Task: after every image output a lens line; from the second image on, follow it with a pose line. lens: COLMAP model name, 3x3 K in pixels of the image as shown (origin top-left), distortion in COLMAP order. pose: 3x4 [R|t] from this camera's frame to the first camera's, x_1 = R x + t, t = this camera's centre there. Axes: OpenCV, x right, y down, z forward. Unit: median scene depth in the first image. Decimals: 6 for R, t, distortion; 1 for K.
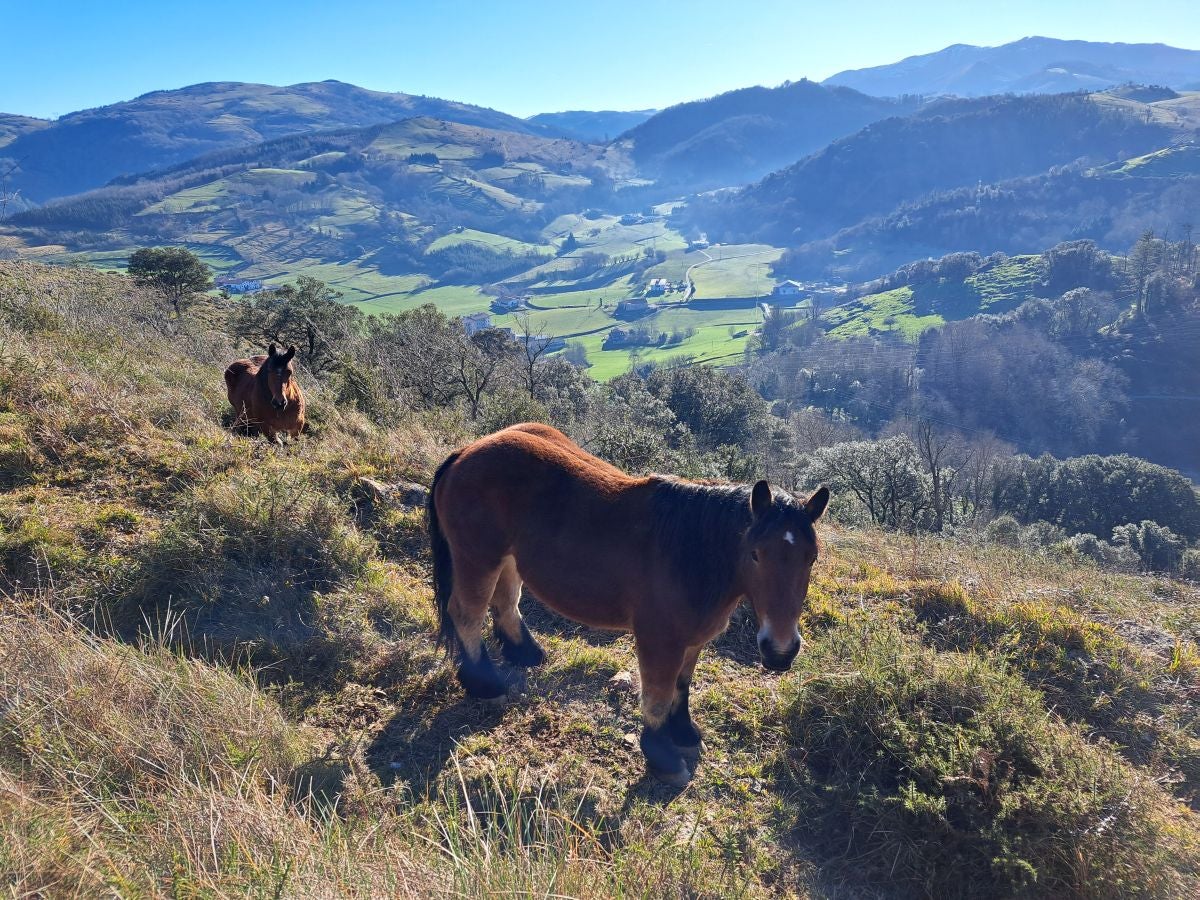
lens RADIAL K [[846.5, 0, 600.0], [0, 846.5, 450.0], [0, 0, 1]] dist [0.088303, -0.073273]
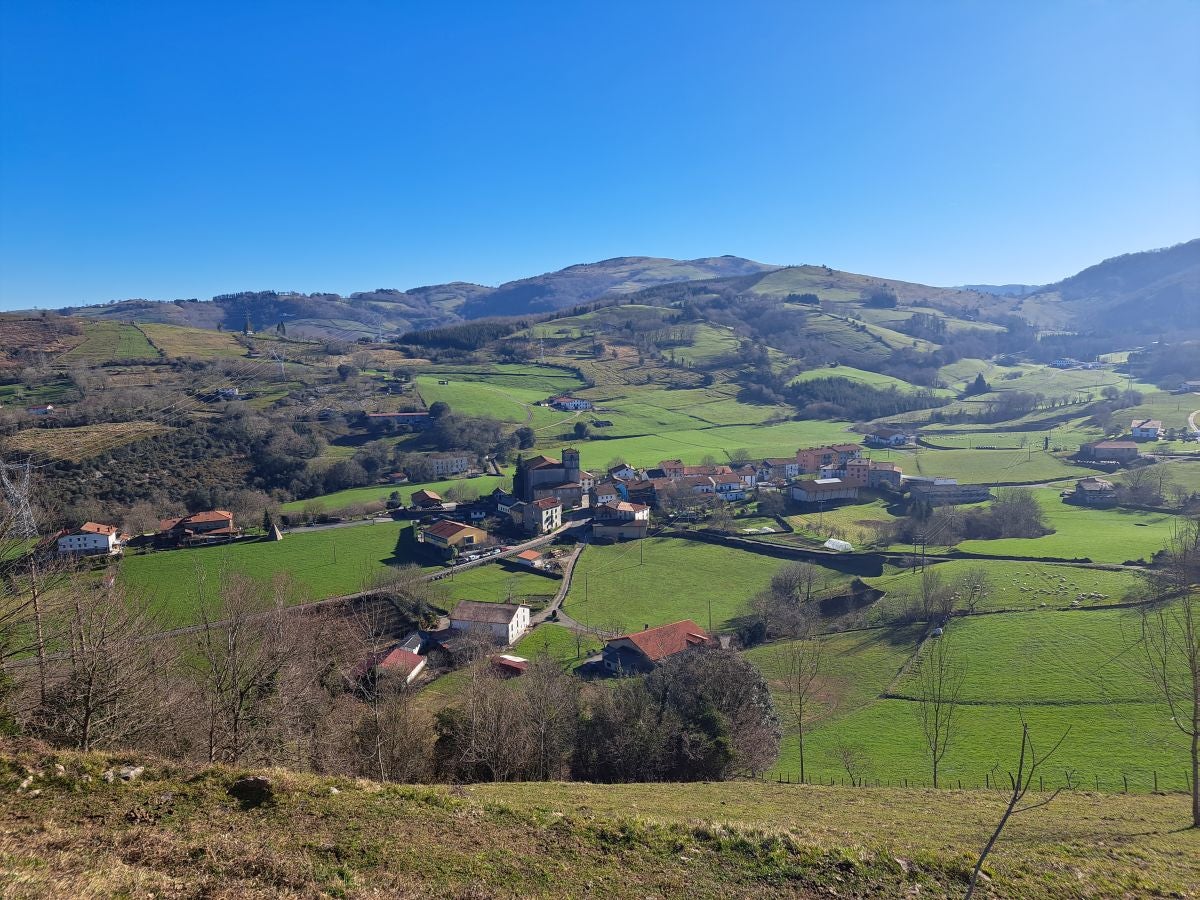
lens RADIAL K [[846.5, 0, 600.0], [0, 846.5, 450.0], [0, 0, 1]] dist [0.088303, -0.073273]
pose [[0.909135, 0.079978, -0.408751, -0.022271], [-0.157111, 0.974743, -0.158721, -0.008045], [0.385733, 0.208518, 0.898738, 0.167746]]
